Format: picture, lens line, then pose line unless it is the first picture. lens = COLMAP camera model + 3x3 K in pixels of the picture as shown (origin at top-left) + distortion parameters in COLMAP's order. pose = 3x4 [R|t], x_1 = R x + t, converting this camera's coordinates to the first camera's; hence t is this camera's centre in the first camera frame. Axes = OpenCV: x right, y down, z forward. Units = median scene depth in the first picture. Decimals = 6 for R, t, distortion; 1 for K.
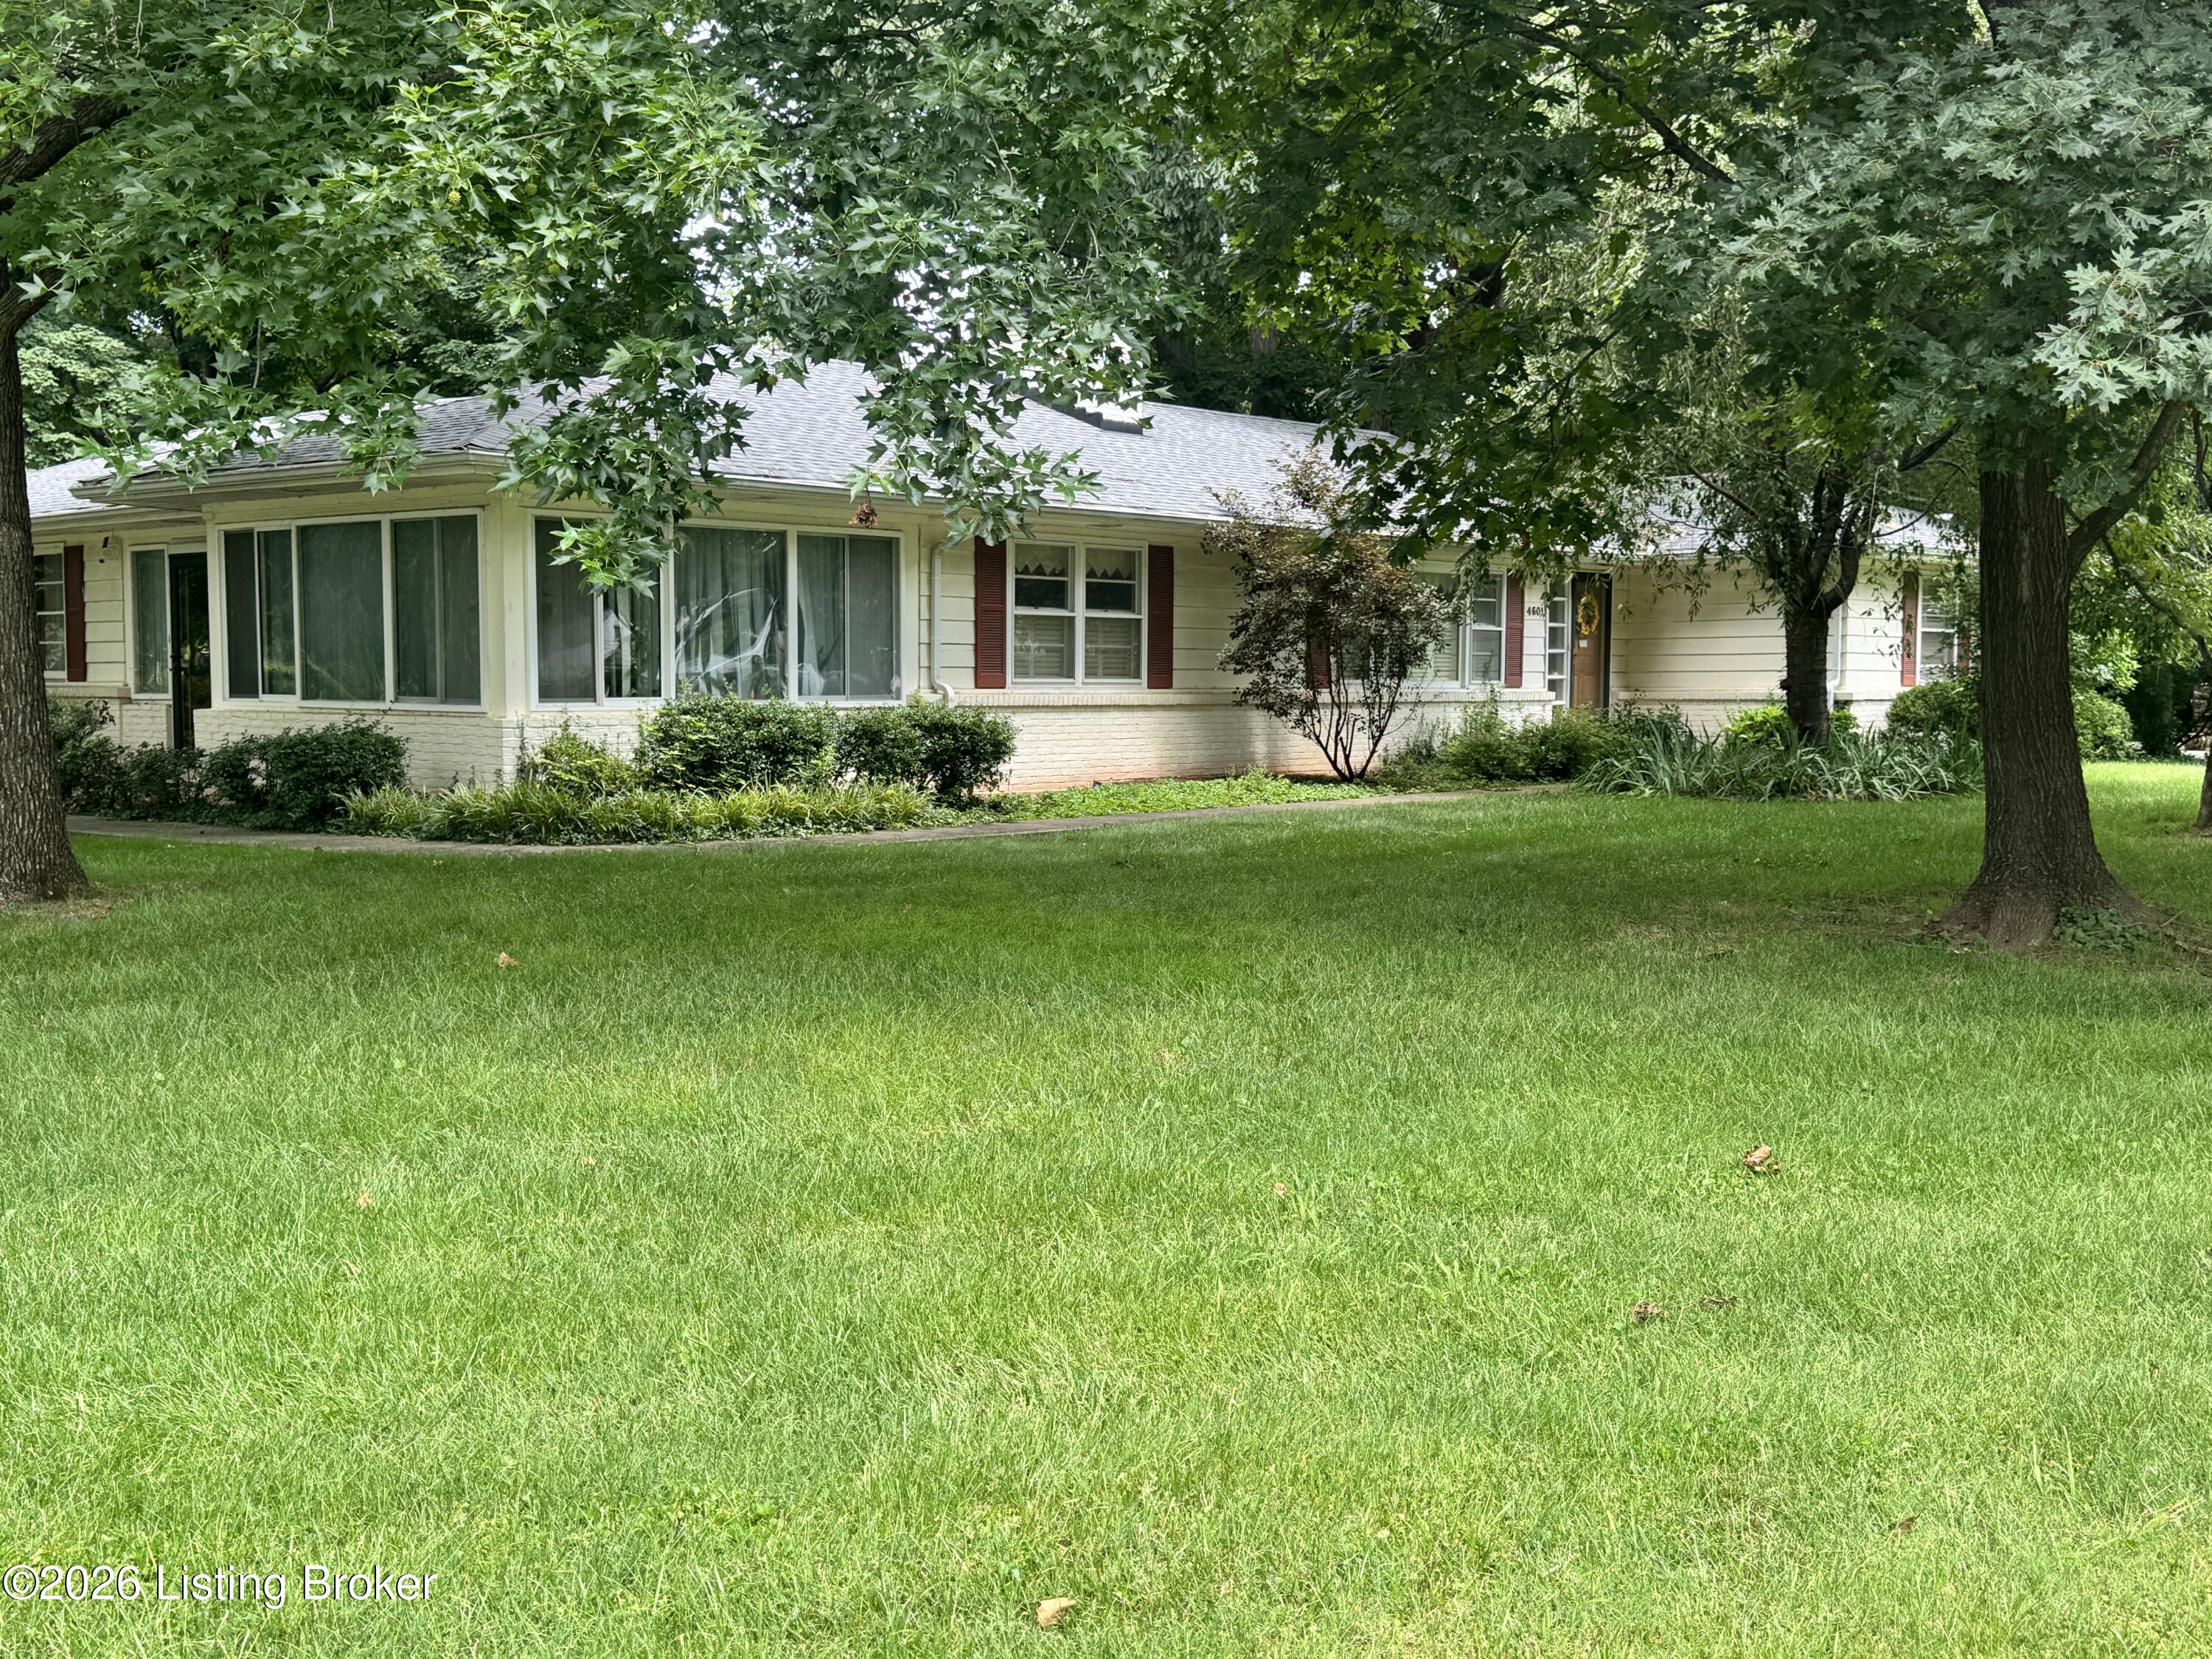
lens RADIAL K [[2429.8, 0, 1106.0], [0, 2429.8, 829.5], [0, 0, 1]] dist [0.166826, -0.395970]
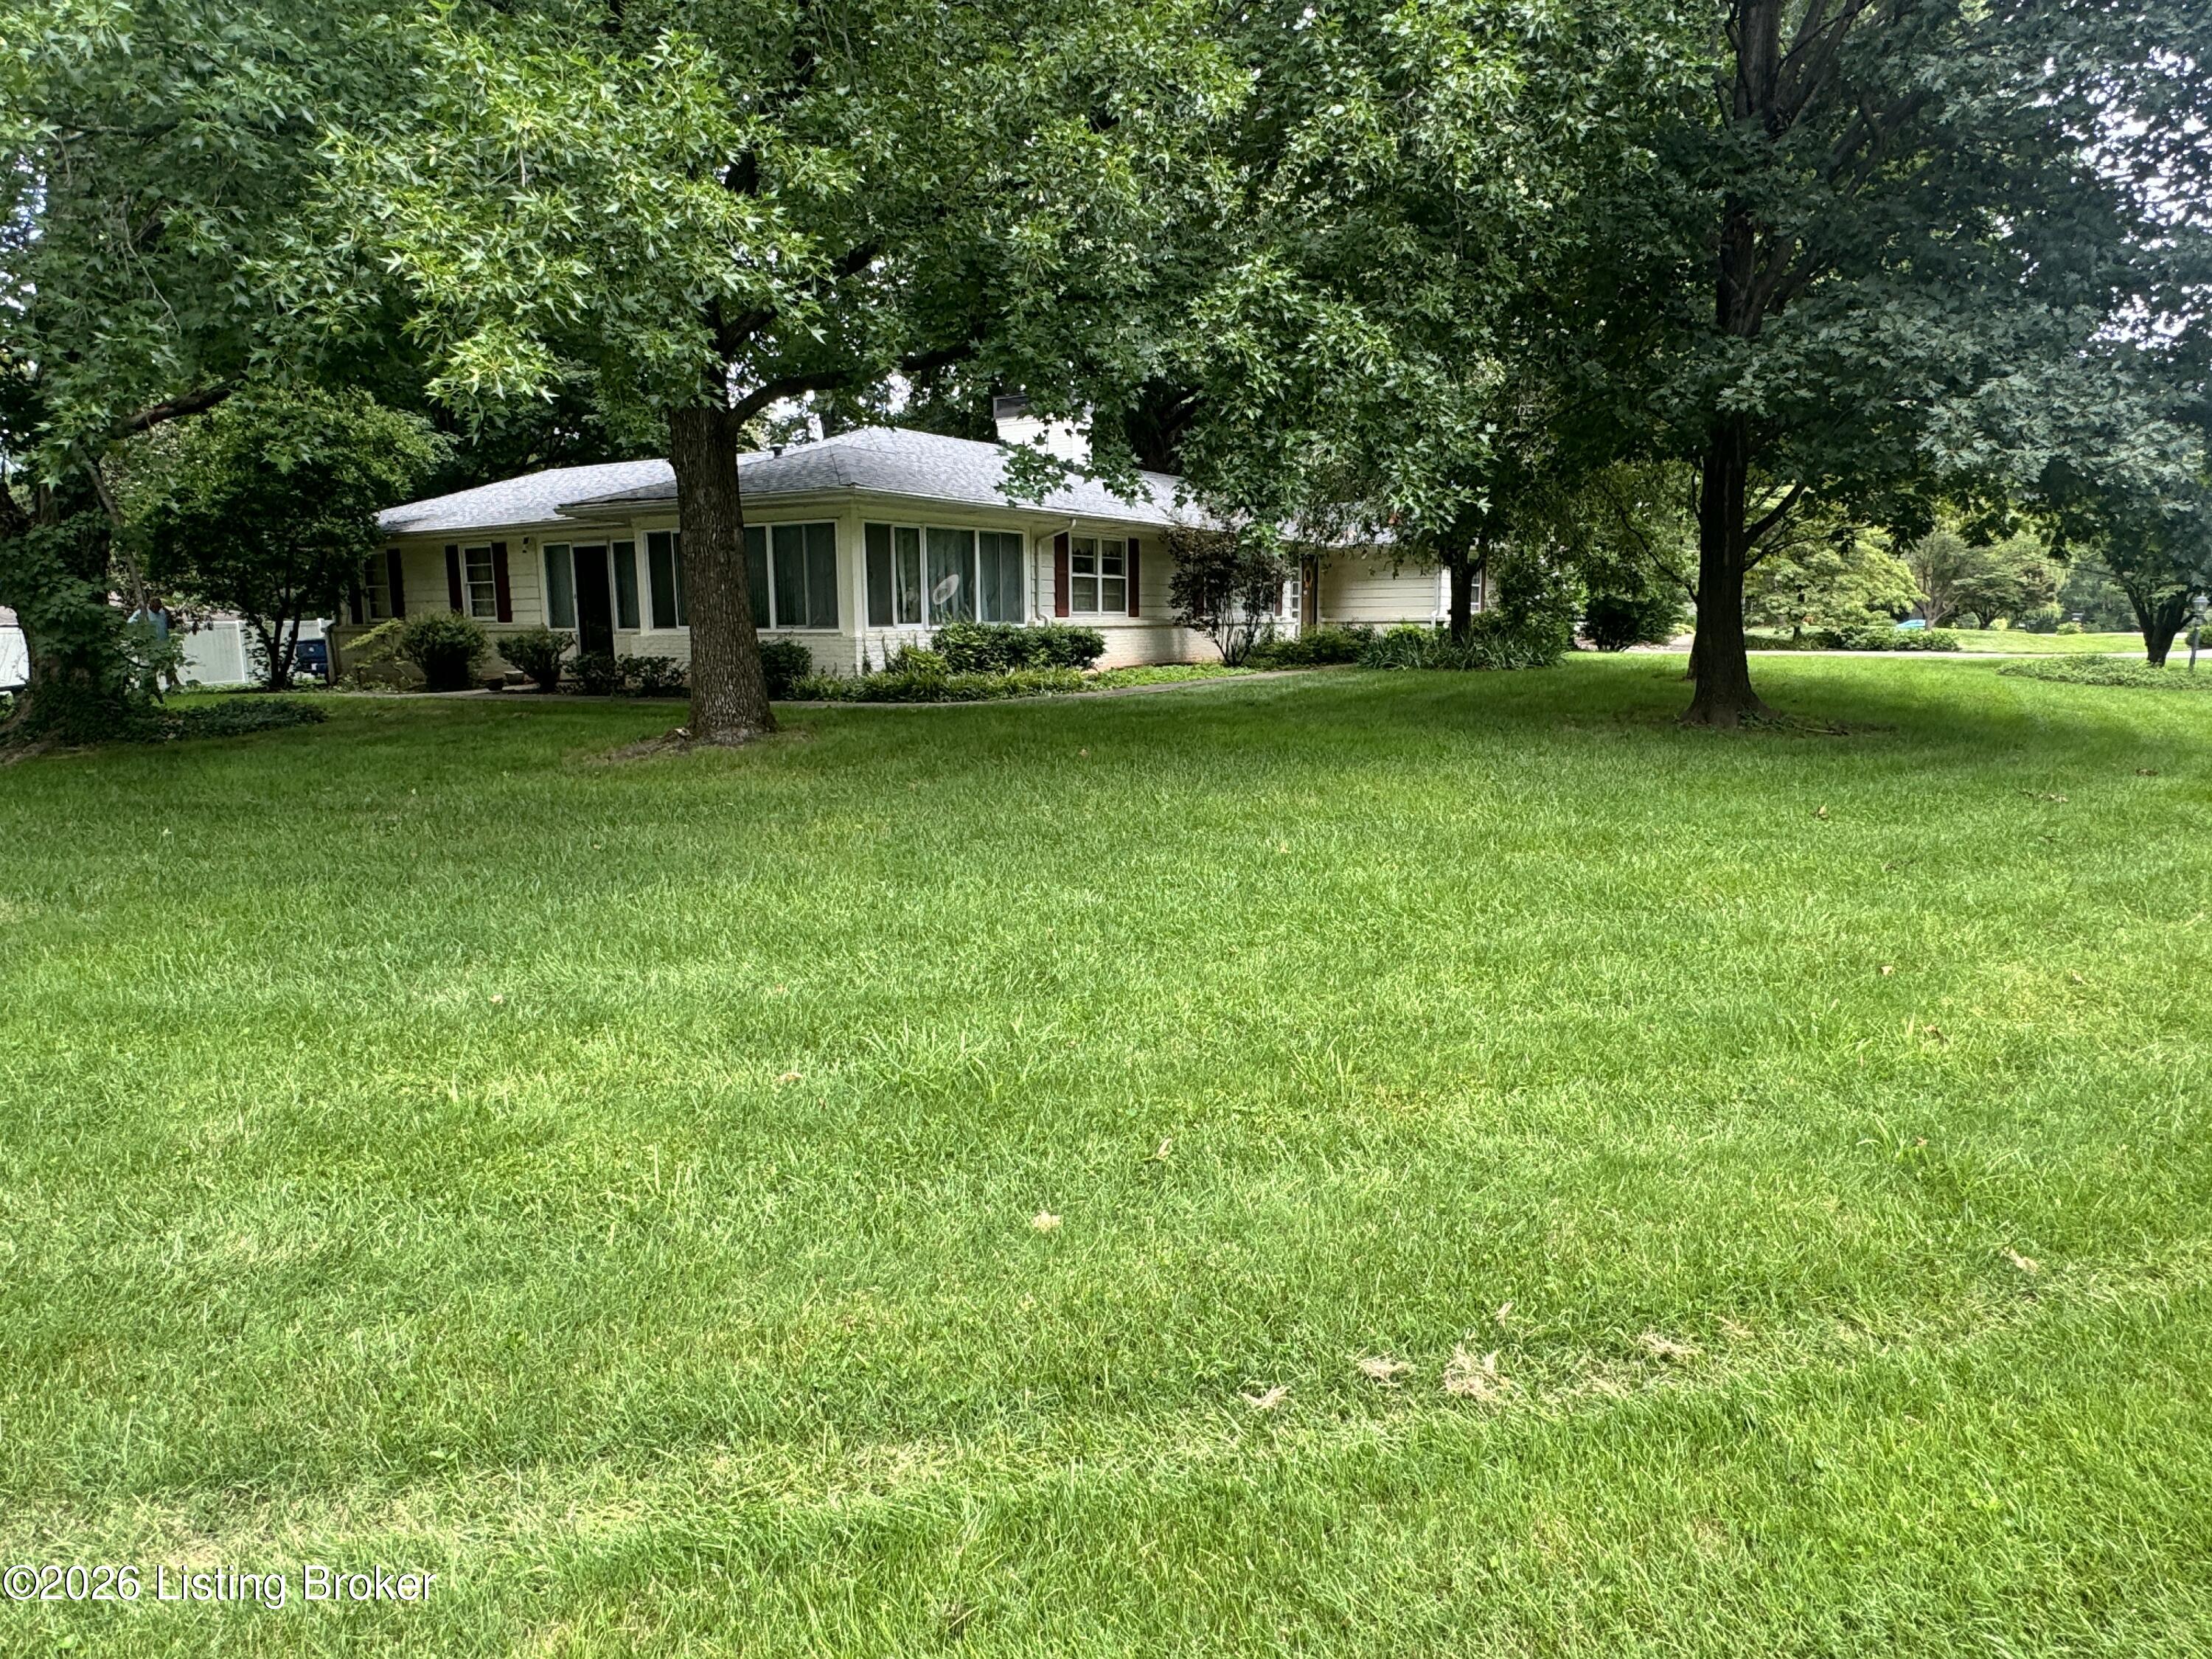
lens RADIAL K [[1358.0, 0, 1106.0], [0, 1358.0, 829.5], [0, 0, 1]] dist [-0.002779, -0.000342]
pose [[0.983112, -0.039299, 0.178738, -0.204923], [0.022539, 0.995236, 0.094852, 0.005176], [-0.181614, -0.089222, 0.979314, -0.030432]]
